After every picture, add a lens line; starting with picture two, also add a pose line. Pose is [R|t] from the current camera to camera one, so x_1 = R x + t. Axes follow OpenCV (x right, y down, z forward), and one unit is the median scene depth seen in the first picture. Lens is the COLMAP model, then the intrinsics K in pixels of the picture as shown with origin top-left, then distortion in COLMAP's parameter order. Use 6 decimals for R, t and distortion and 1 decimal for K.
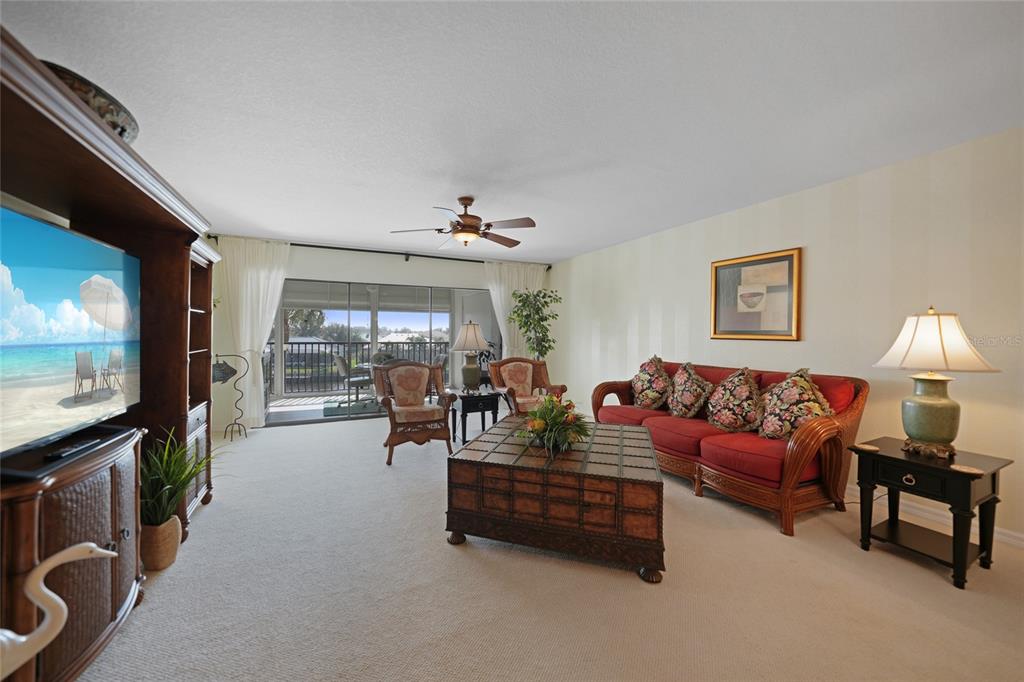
lens RADIAL K [[363.8, 0, 491.0], [0, 363.8, 332.2], [0, 0, 1]] dist [-0.026151, 0.002162]
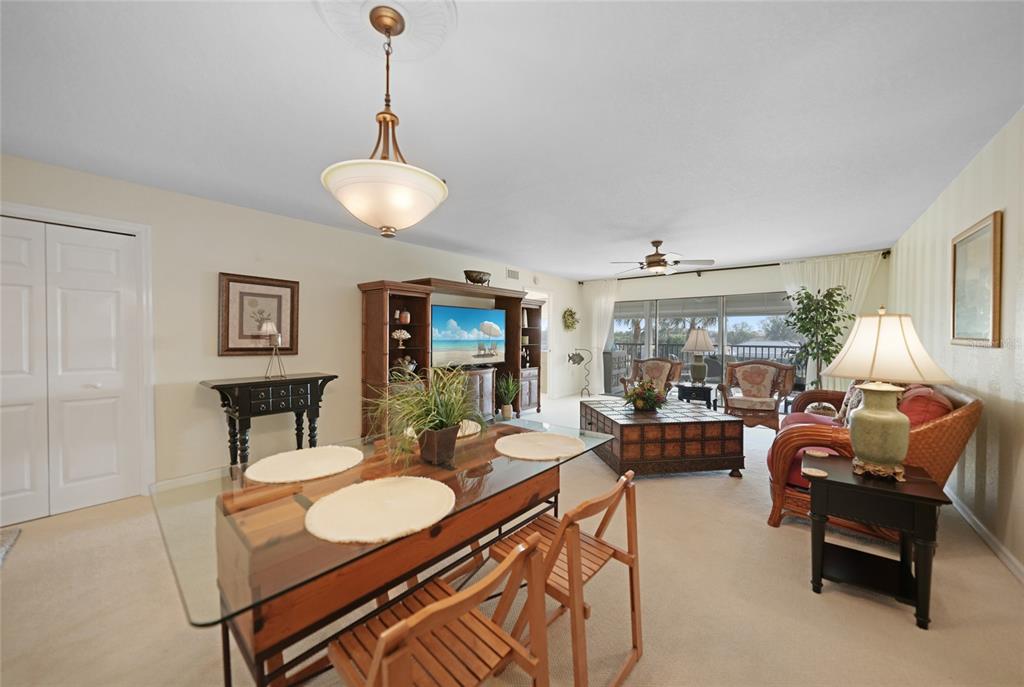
lens RADIAL K [[363.8, 0, 515.8], [0, 363.8, 340.0], [0, 0, 1]] dist [-0.026151, 0.002162]
pose [[0.437154, 0.006340, -0.899364, 0.799420], [0.005121, 0.999941, 0.009538, -0.001933], [0.899372, -0.008775, 0.437096, -0.092225]]
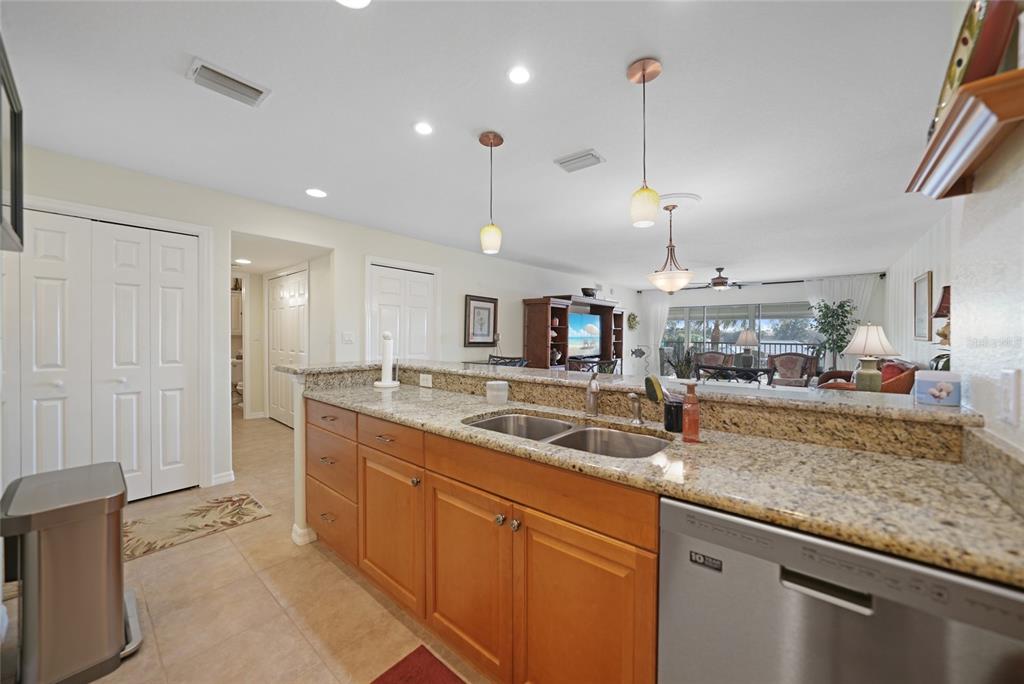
lens RADIAL K [[363.8, 0, 521.4], [0, 363.8, 338.1], [0, 0, 1]] dist [-0.026151, 0.002162]
pose [[0.432575, 0.004156, -0.901588, 1.042179], [0.003530, 0.999974, 0.006304, -0.000705], [0.901591, -0.005910, 0.432549, -0.703982]]
